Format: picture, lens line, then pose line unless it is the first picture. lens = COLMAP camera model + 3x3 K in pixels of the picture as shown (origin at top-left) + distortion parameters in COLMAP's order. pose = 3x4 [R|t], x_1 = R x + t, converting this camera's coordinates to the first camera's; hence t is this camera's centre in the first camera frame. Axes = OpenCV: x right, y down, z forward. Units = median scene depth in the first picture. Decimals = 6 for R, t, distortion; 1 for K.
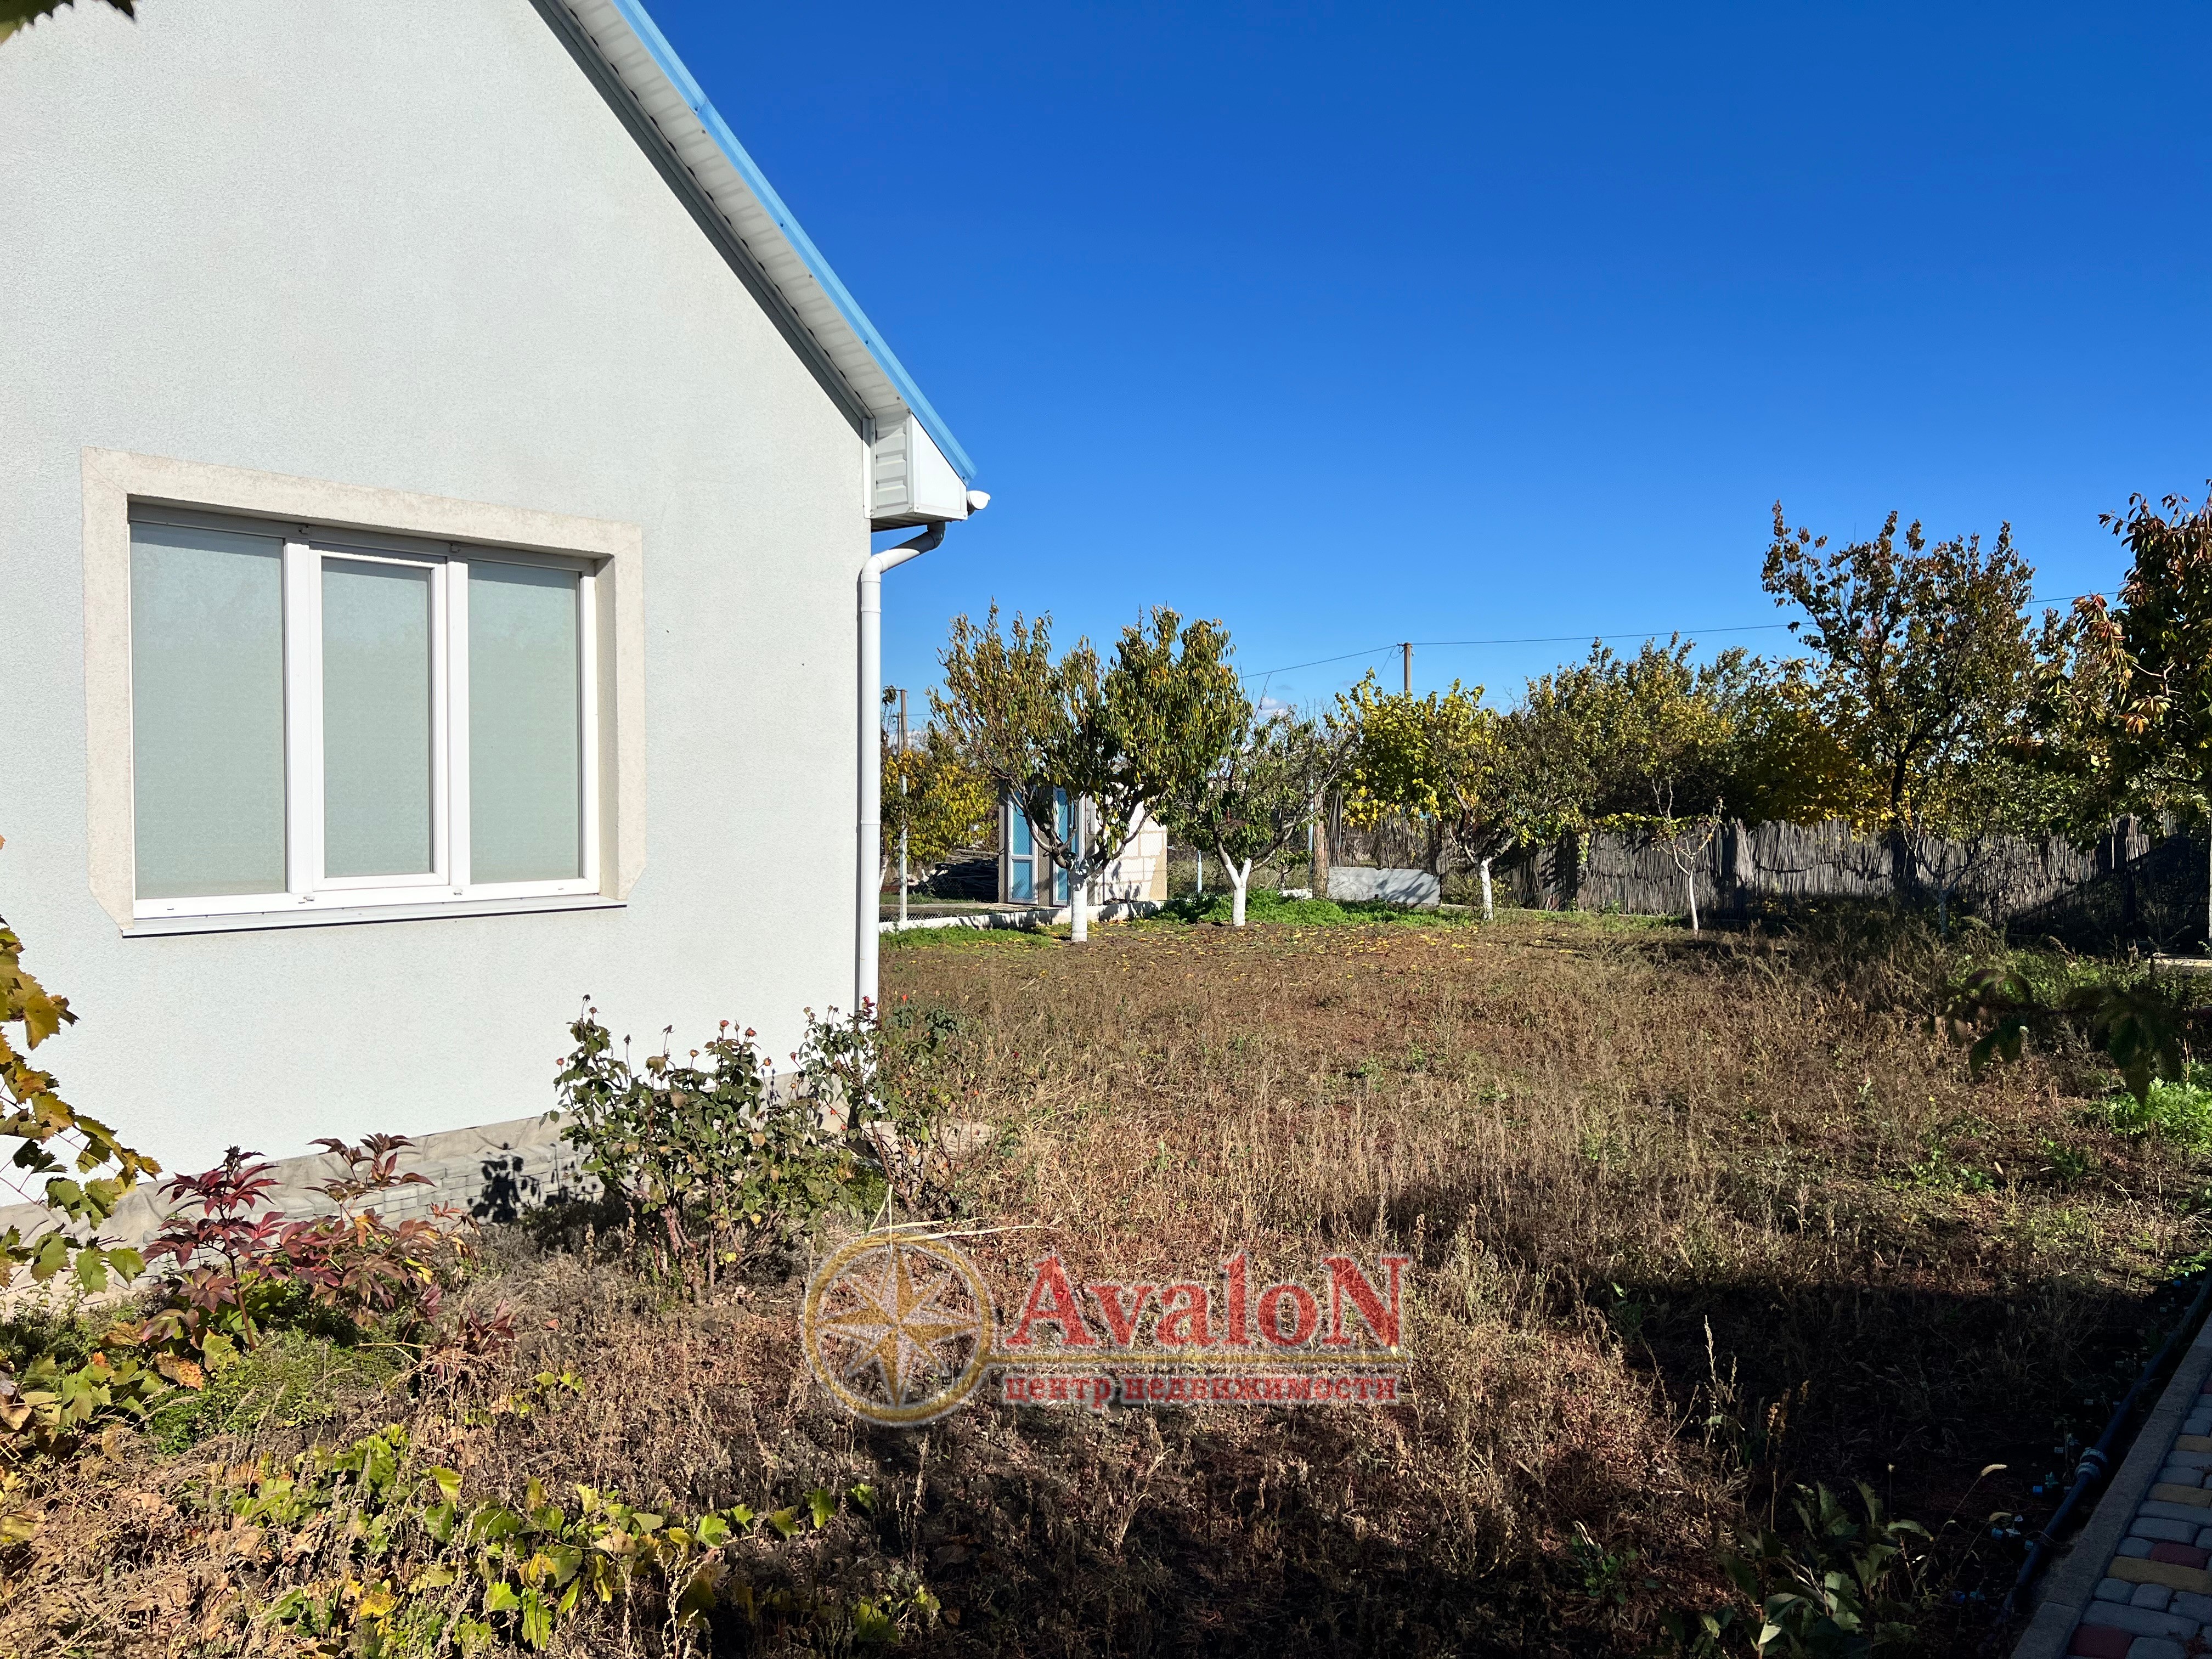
lens RADIAL K [[1671.5, 0, 1104.9], [0, 1671.5, 836.2], [0, 0, 1]] dist [0.035164, -0.050942]
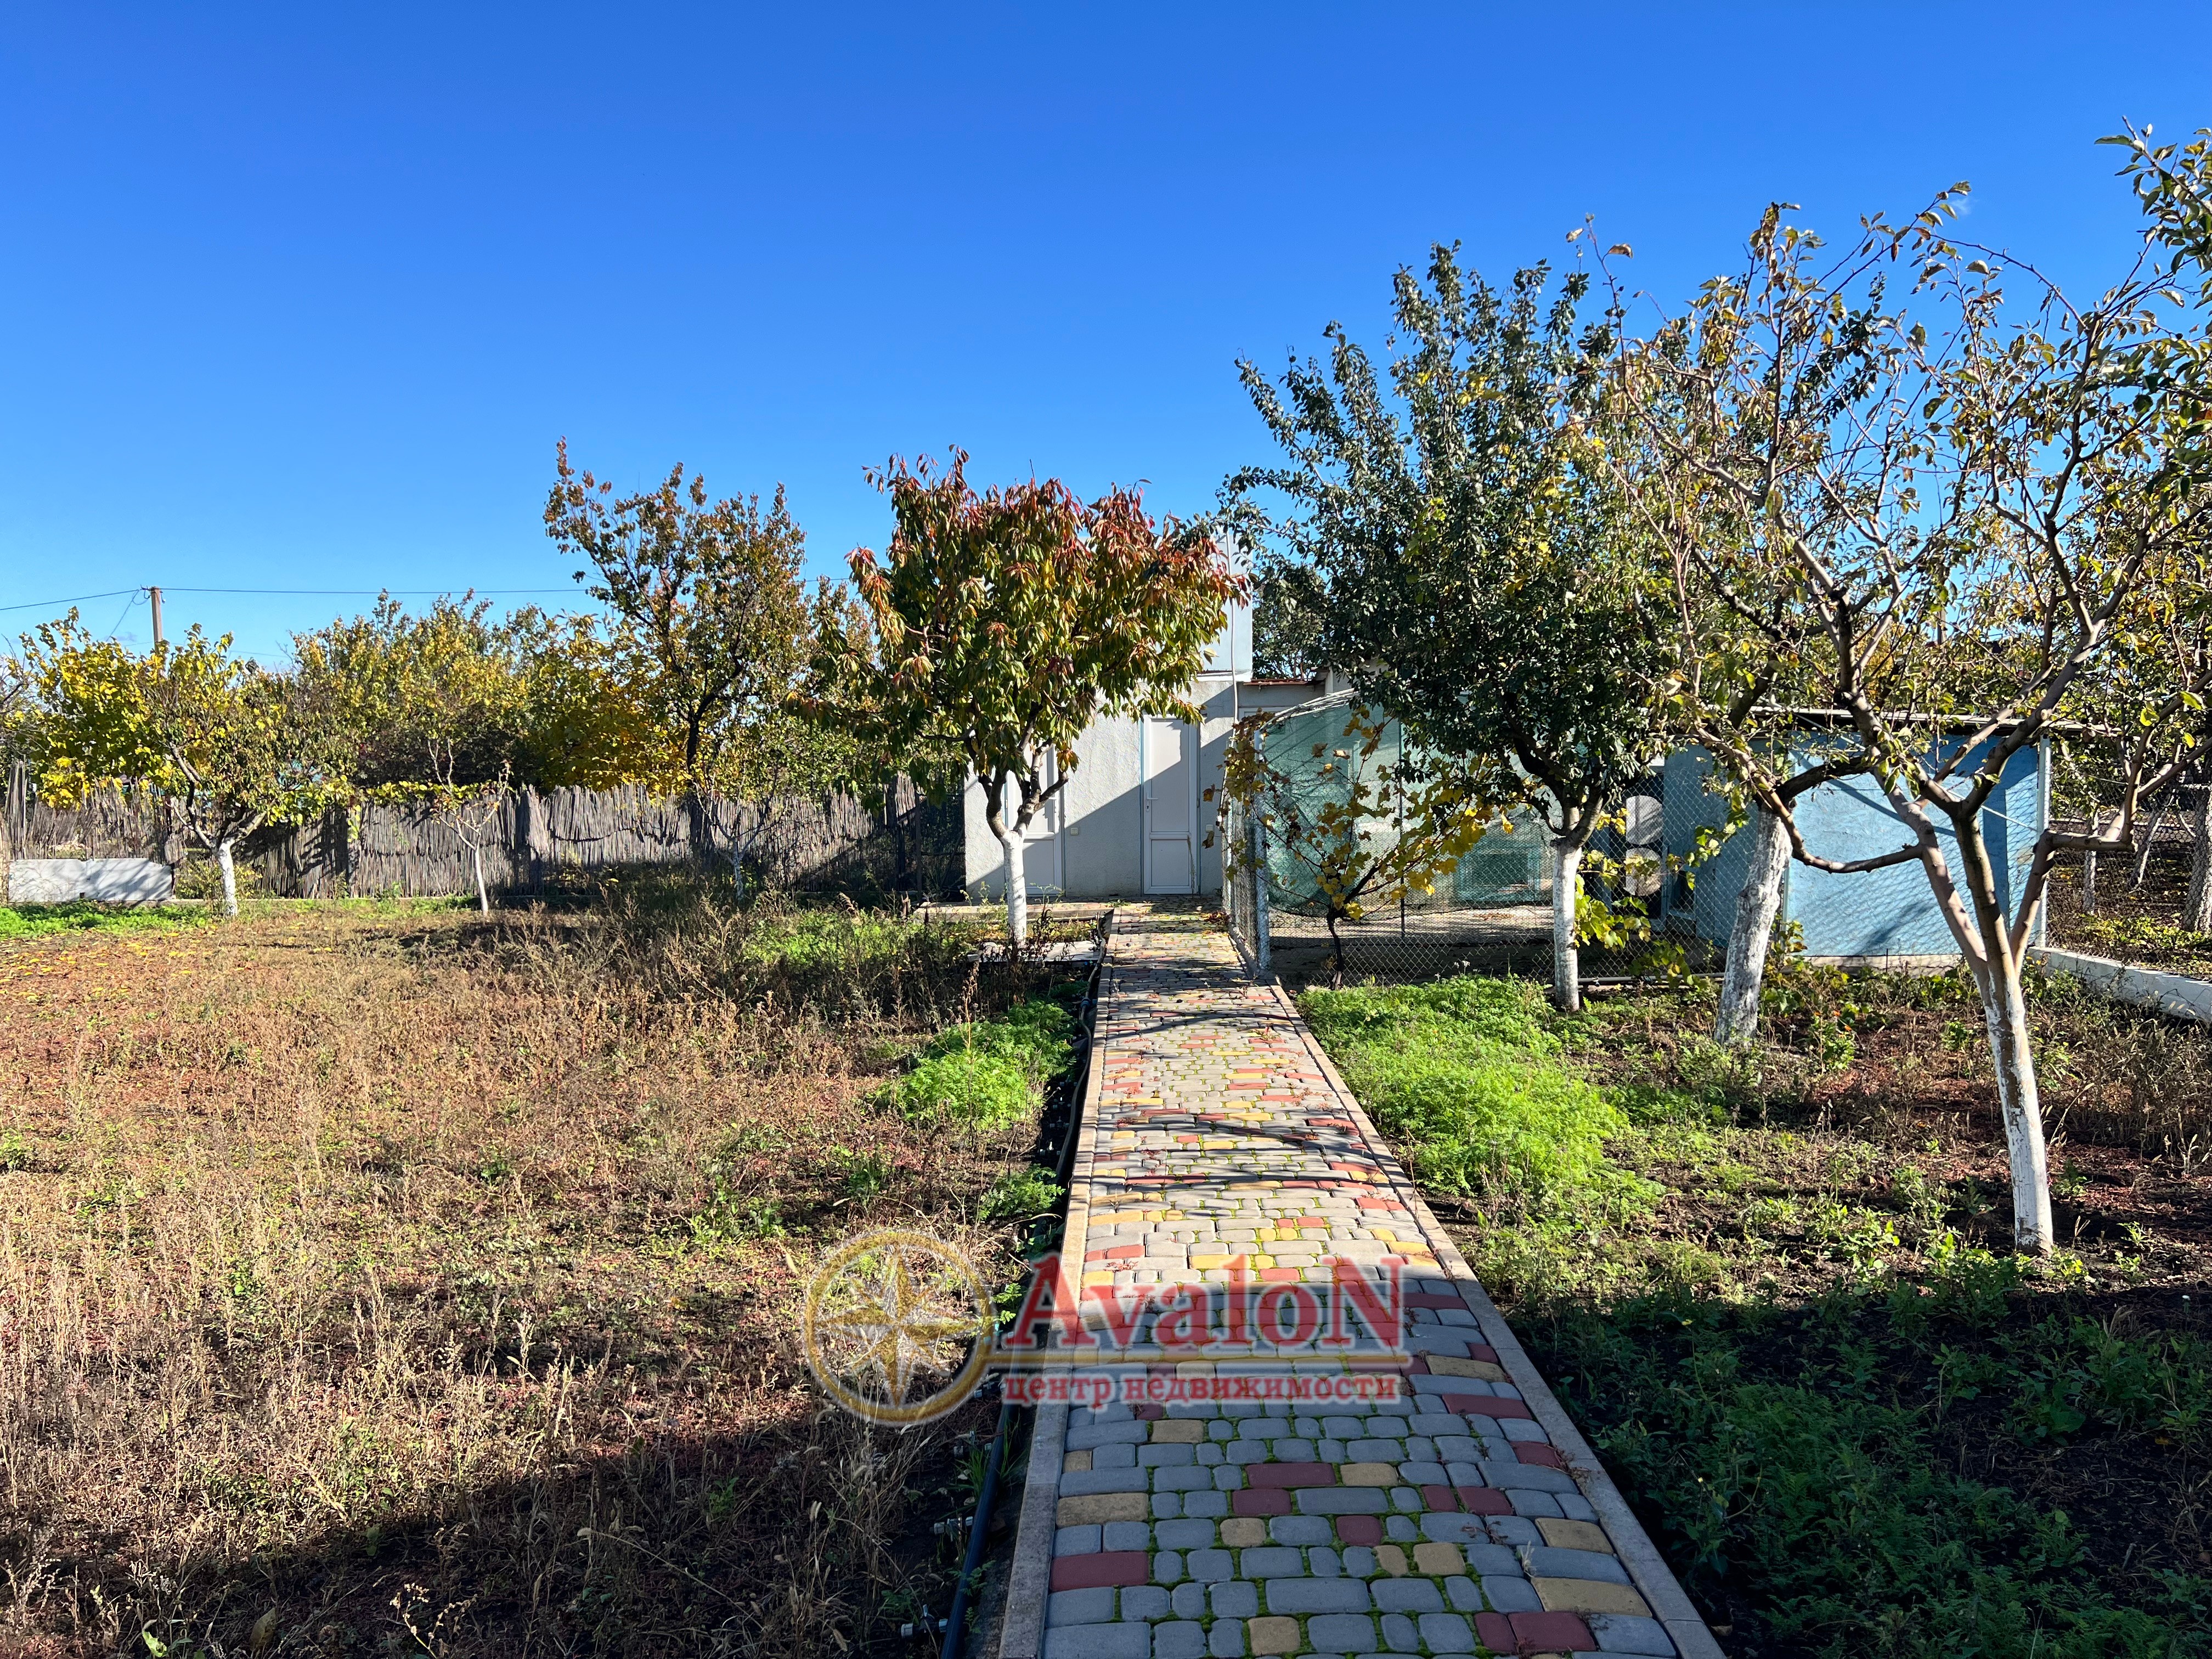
lens RADIAL K [[1671.5, 0, 1112.2], [0, 1671.5, 832.3], [0, 0, 1]] dist [0.035164, -0.050942]
pose [[0.778325, -0.040818, 0.626533, 0.051072], [0.031126, 0.999166, 0.026427, 0.000943], [-0.627089, -0.001068, 0.778947, 0.090686]]
